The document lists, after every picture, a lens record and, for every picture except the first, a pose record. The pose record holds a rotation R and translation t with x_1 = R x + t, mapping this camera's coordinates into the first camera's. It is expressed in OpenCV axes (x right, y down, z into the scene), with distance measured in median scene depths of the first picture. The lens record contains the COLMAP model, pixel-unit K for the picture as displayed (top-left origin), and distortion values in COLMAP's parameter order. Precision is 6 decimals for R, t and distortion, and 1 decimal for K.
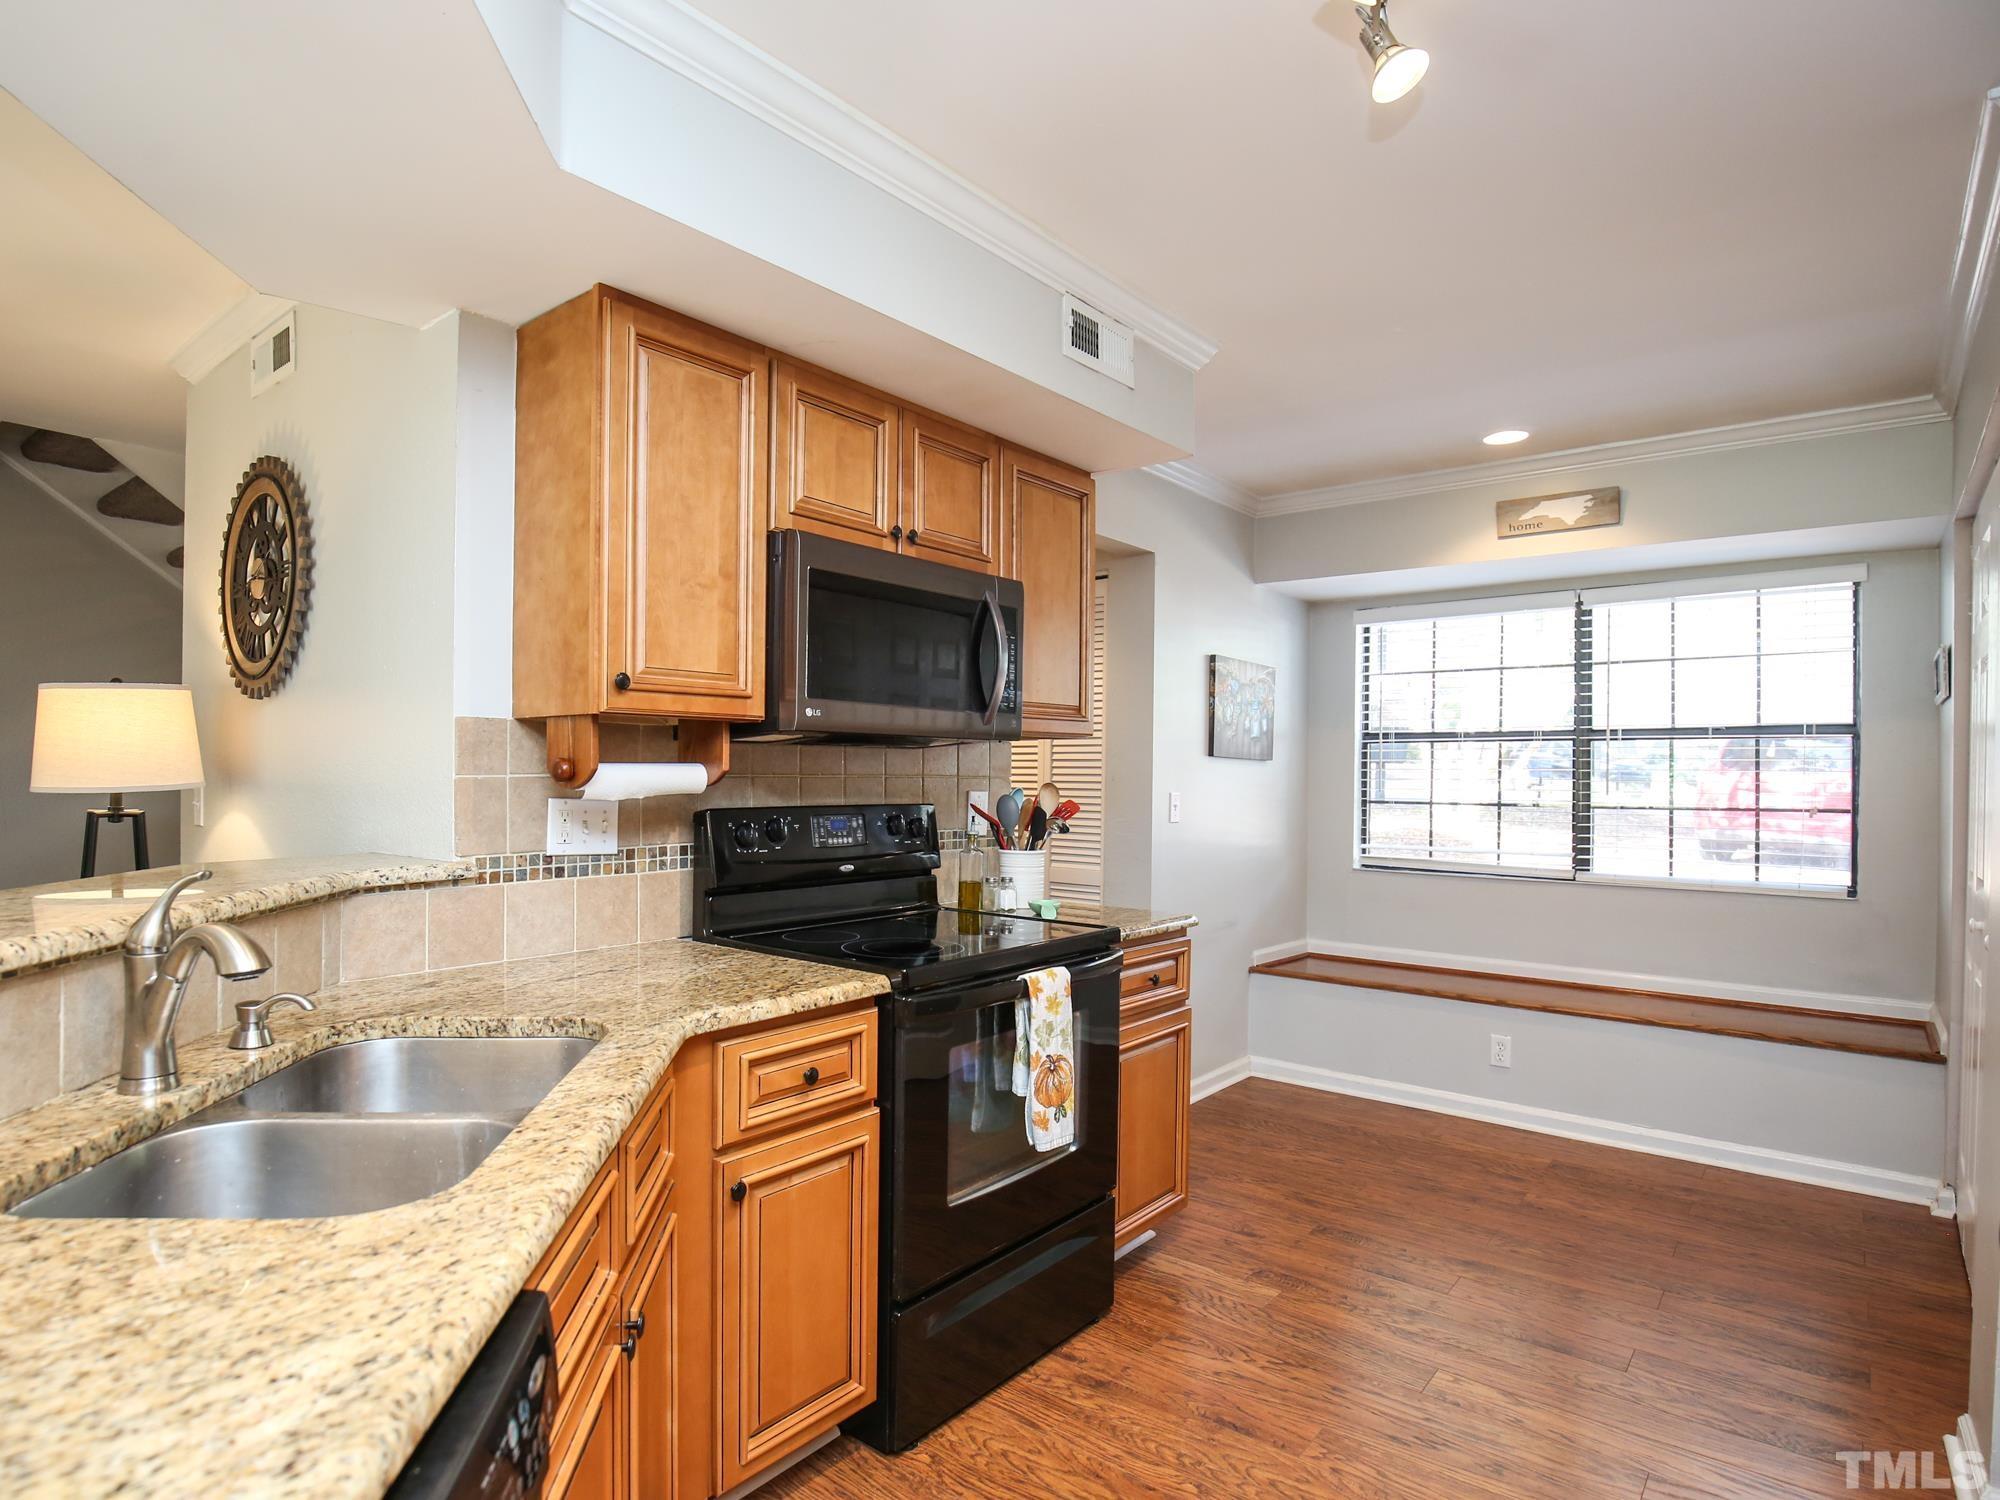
lens RADIAL K [[1093.6, 0, 960.2], [0, 1093.6, 779.0], [0, 0, 1]] dist [-0.018111, 0.001870]
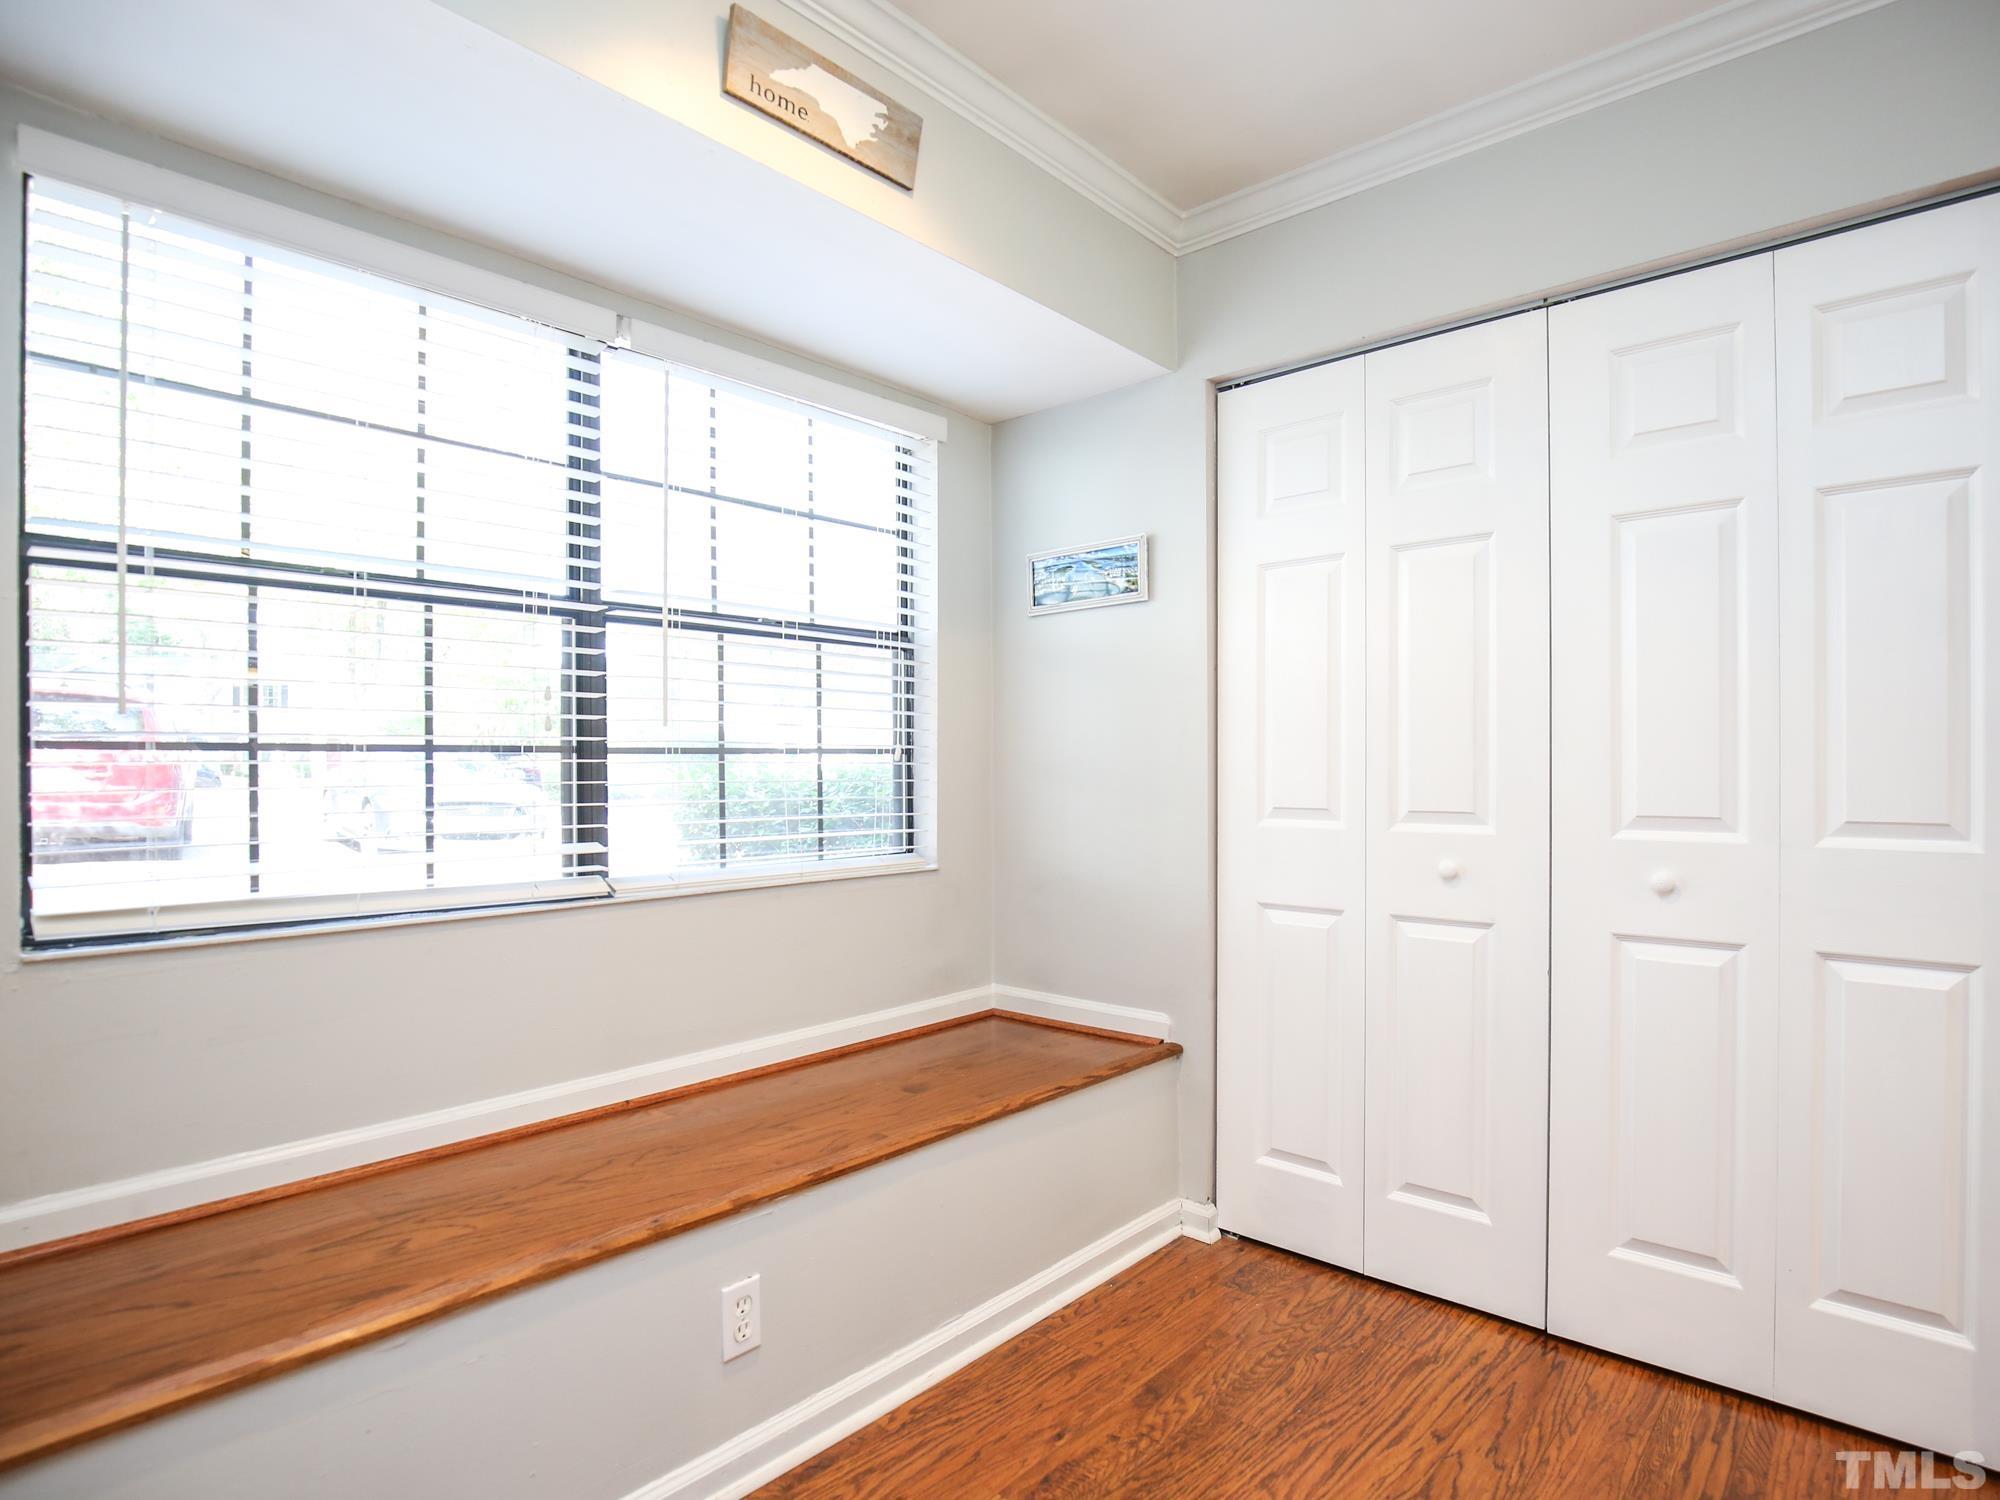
lens RADIAL K [[1093.6, 0, 1036.4], [0, 1093.6, 772.7], [0, 0, 1]] dist [-0.018111, 0.001870]
pose [[0.008231, -0.019453, 0.999777, 0.107010], [0.003064, 0.999807, 0.019429, 0.041402], [-0.999961, 0.002903, 0.008289, 1.208848]]
